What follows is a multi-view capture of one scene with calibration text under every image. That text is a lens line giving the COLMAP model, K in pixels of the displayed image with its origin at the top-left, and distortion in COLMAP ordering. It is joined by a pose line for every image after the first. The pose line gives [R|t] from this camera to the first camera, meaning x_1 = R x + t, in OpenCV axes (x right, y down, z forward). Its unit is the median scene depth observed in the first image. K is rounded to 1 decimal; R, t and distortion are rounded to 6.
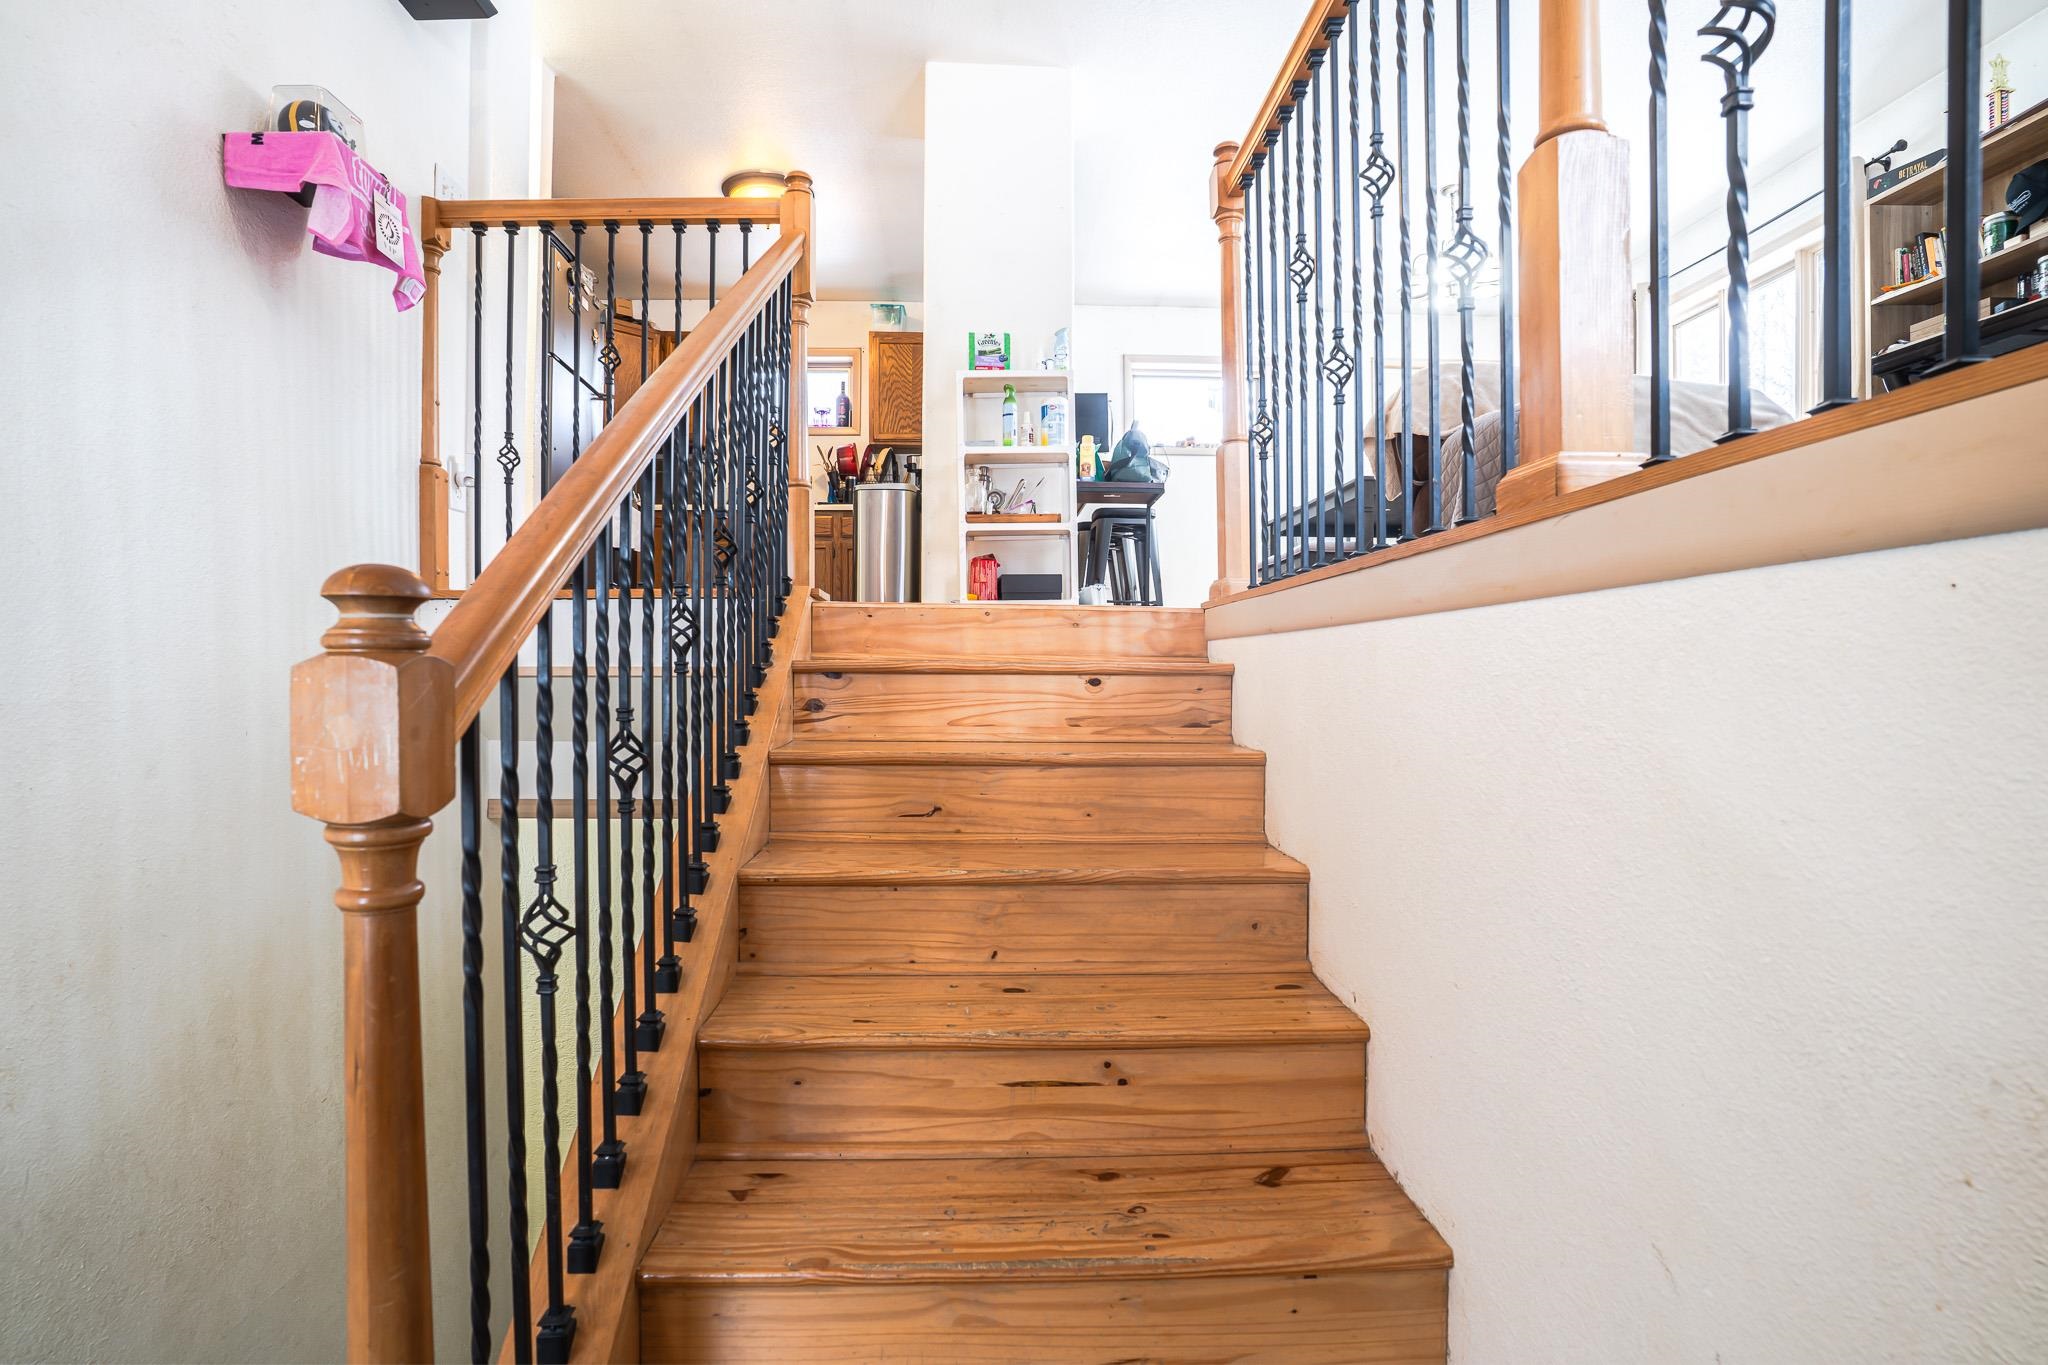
lens RADIAL K [[1019.1, 0, 1015.4], [0, 1019.1, 673.6], [0, 0, 1]] dist [-0.037512, 0.010243]
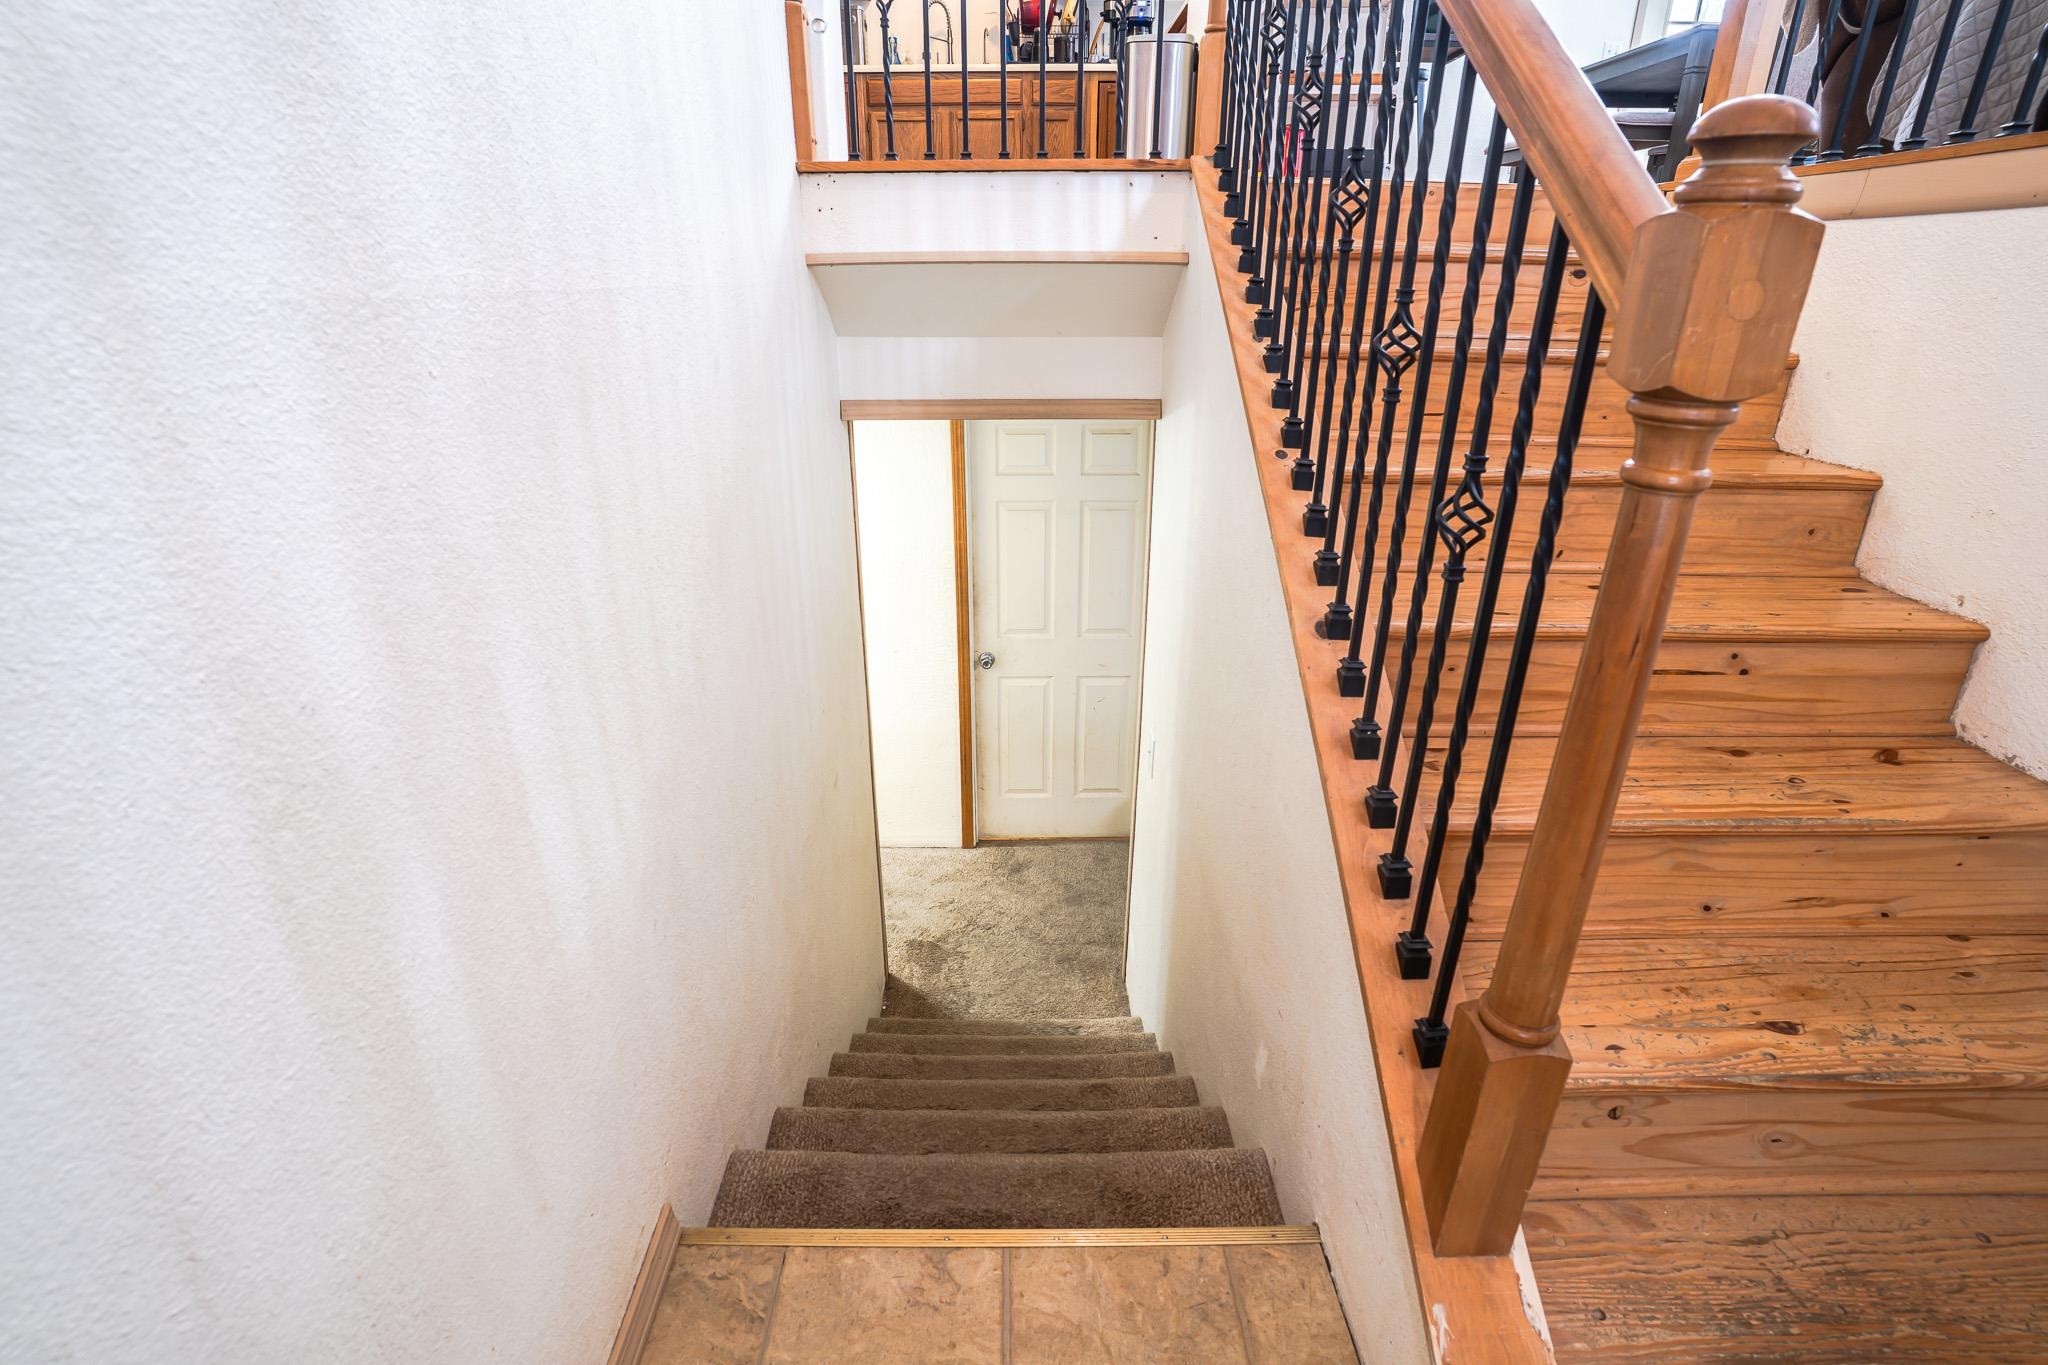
lens RADIAL K [[1019.1, 0, 1022.9], [0, 1019.1, 669.8], [0, 0, 1]] dist [-0.037512, 0.010243]
pose [[0.999685, 0.018960, -0.016417, -0.628949], [-0.011763, 0.932587, 0.360753, 0.033442], [0.022150, -0.360446, 0.932517, 0.010582]]
